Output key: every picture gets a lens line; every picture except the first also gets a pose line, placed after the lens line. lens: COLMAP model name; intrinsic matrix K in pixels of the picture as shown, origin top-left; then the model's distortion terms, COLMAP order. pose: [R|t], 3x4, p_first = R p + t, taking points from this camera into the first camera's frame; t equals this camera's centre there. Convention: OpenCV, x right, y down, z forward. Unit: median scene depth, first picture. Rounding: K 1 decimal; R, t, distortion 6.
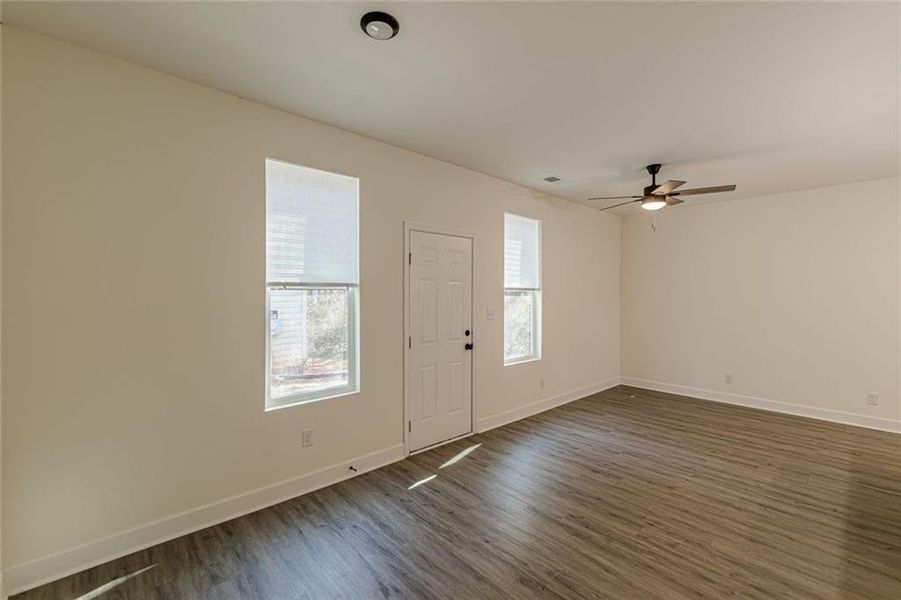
lens RADIAL K [[390.3, 0, 446.3], [0, 390.3, 296.2], [0, 0, 1]] dist [0.004746, -0.000681]
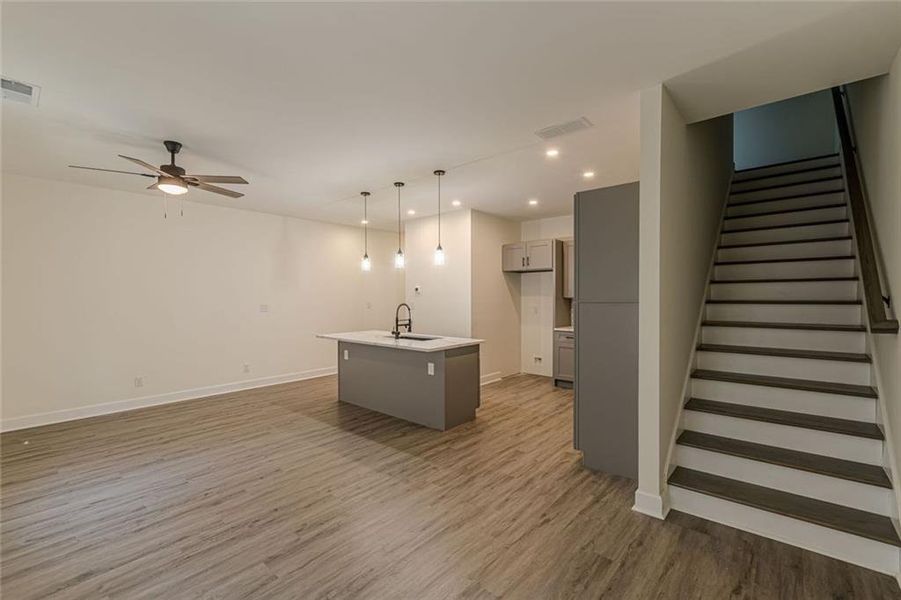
lens RADIAL K [[390.3, 0, 449.8], [0, 390.3, 302.6], [0, 0, 1]] dist [0.004746, -0.000681]
pose [[-0.118449, -0.022321, 0.992709, -0.486129], [0.011231, 0.999653, 0.023817, 0.006718], [-0.992897, 0.013970, -0.118157, 0.588107]]
